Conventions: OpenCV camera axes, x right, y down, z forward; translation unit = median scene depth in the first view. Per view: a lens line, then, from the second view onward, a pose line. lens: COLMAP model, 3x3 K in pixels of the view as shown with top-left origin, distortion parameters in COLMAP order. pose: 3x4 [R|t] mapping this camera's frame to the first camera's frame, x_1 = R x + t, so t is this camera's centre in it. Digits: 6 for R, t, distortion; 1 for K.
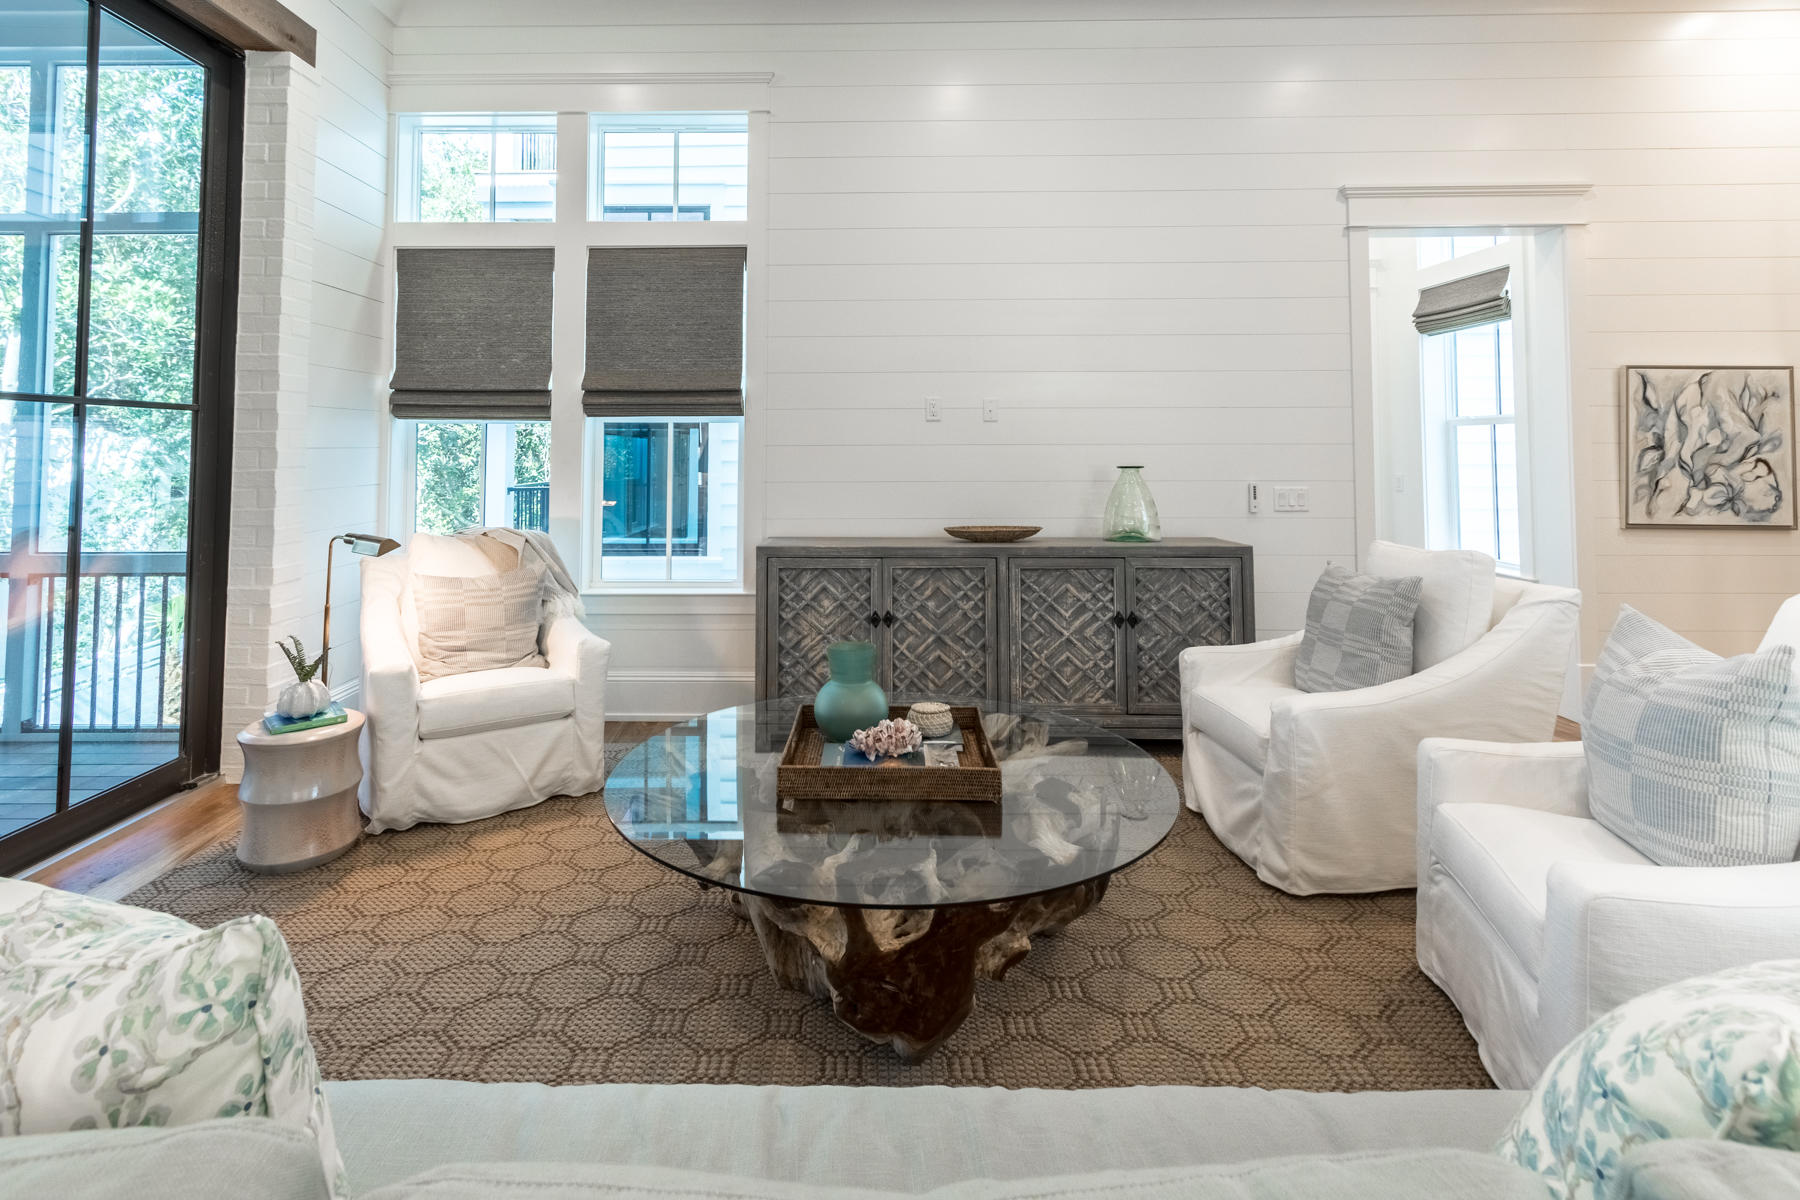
lens RADIAL K [[864.3, 0, 854.7], [0, 864.3, 409.3], [0, 0, 1]] dist [0.010606, 0.001043]
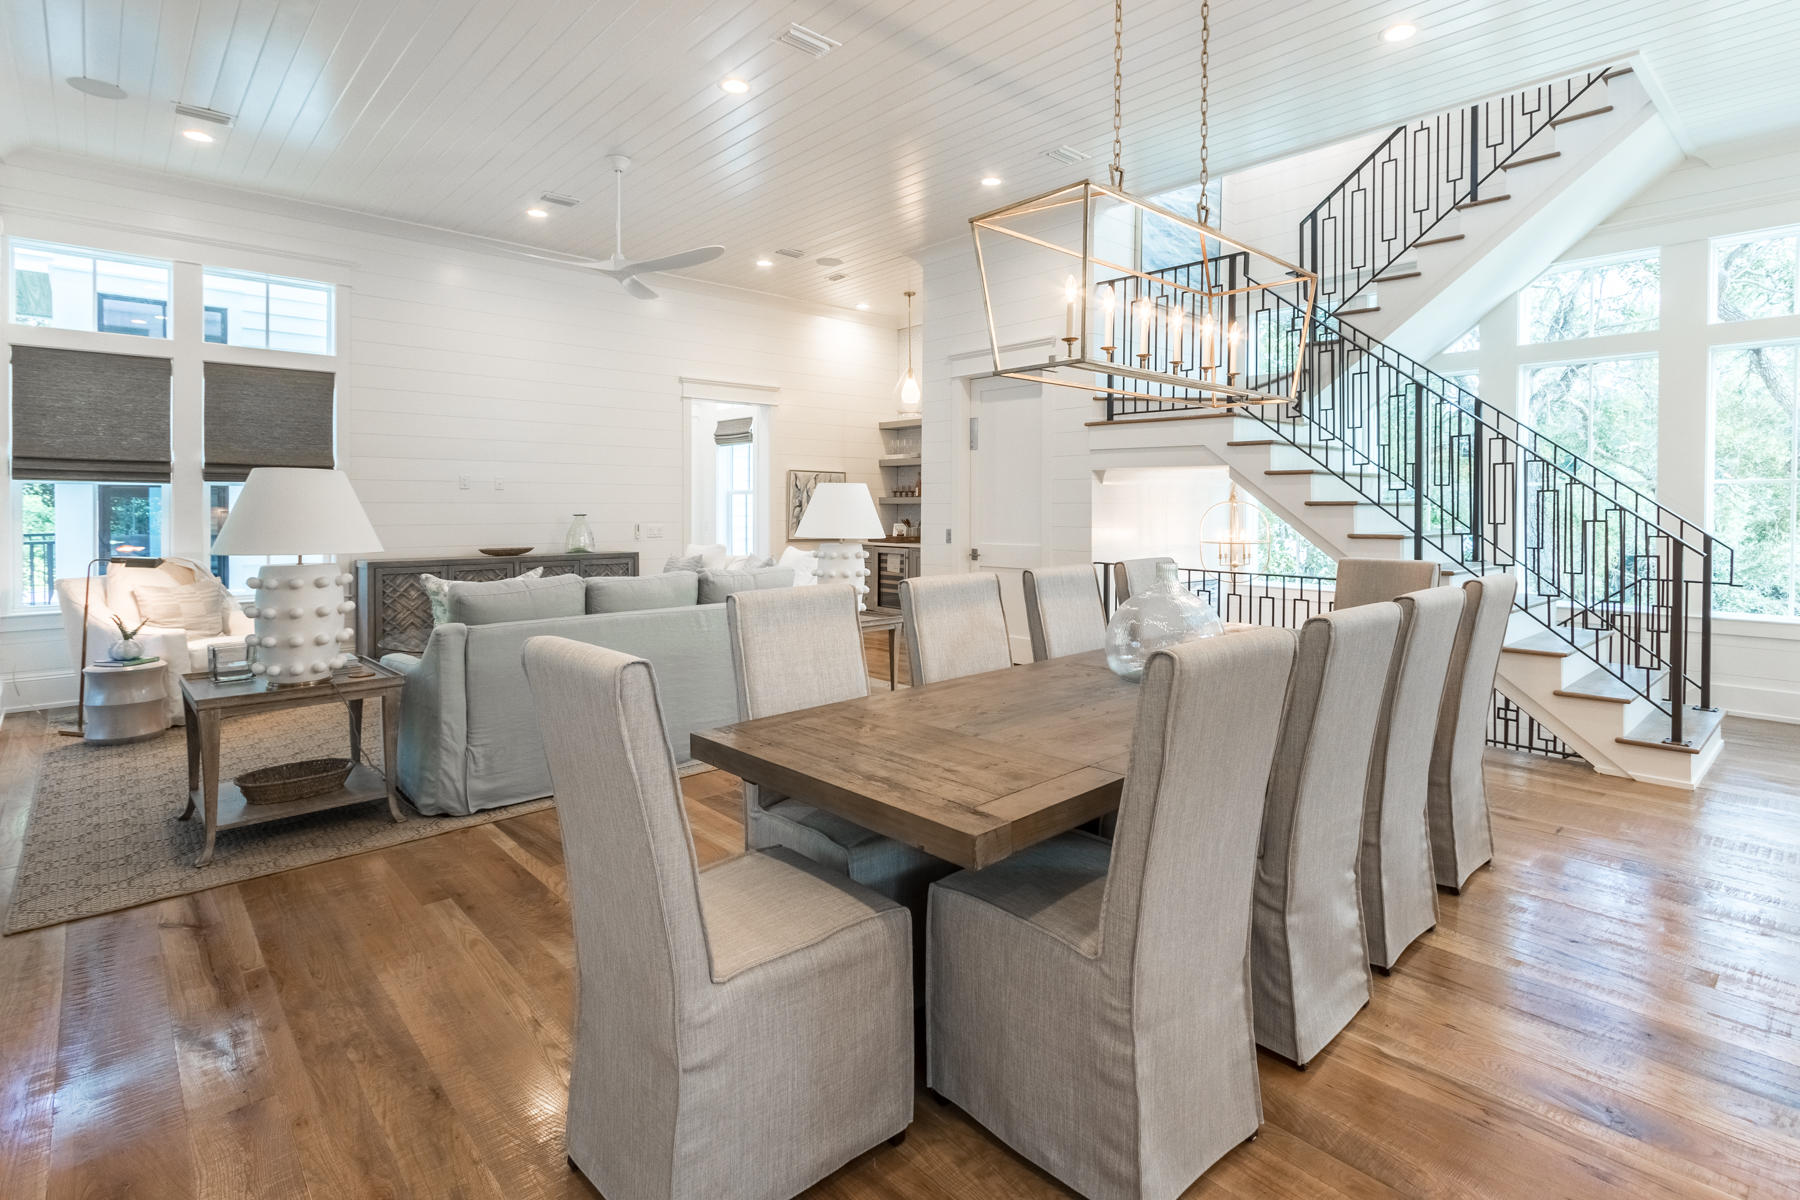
lens RADIAL K [[834.5, 0, 887.8], [0, 834.5, 515.3], [0, 0, 1]] dist [0.001455, -0.002290]
pose [[0.725175, -0.003722, 0.688554, -0.446762], [-0.036145, 0.998401, 0.043465, -0.036464], [-0.687615, -0.056407, 0.723881, -0.786385]]
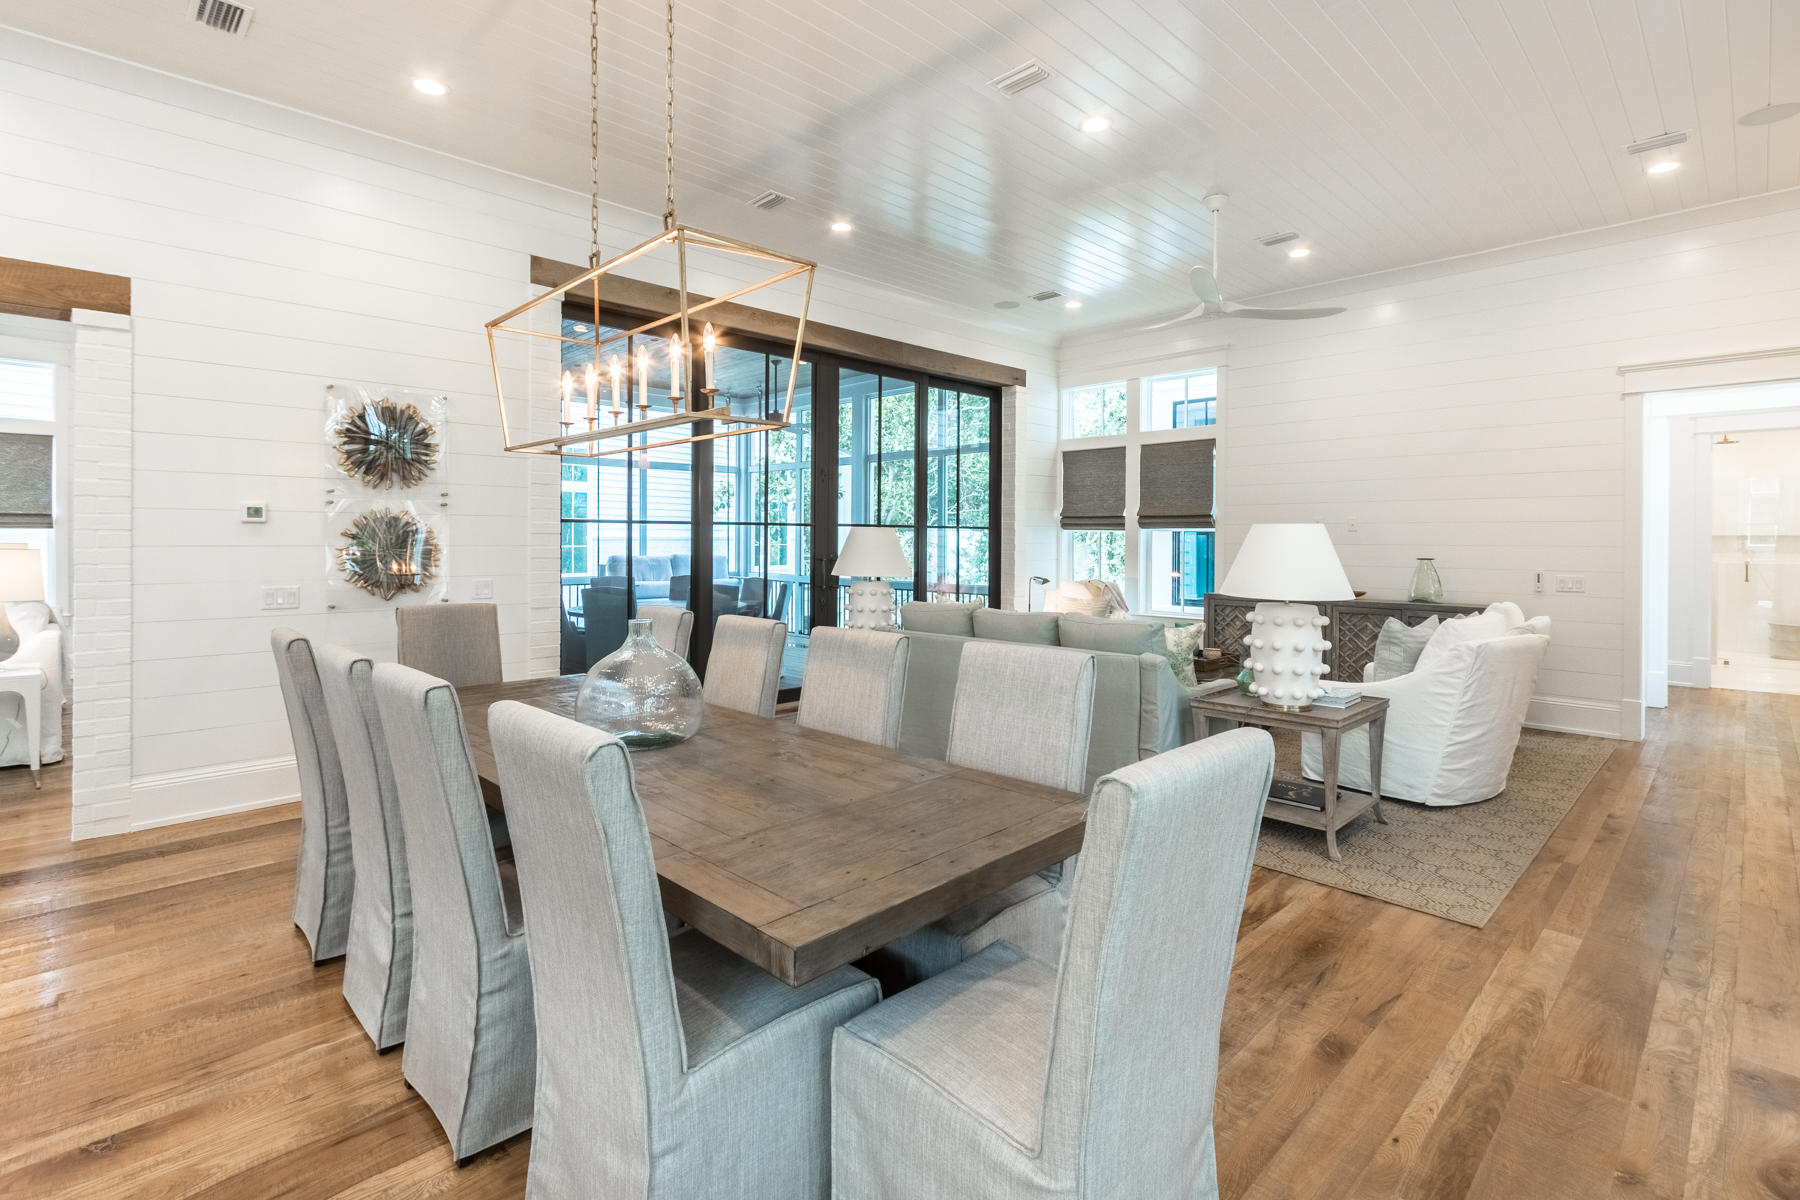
lens RADIAL K [[834.5, 0, 919.4], [0, 834.5, 523.7], [0, 0, 1]] dist [0.001455, -0.002290]
pose [[0.716050, -0.004947, -0.698032, 0.698771], [0.024120, 0.999553, 0.017658, -0.051216], [0.697632, -0.029481, 0.715849, -0.783042]]
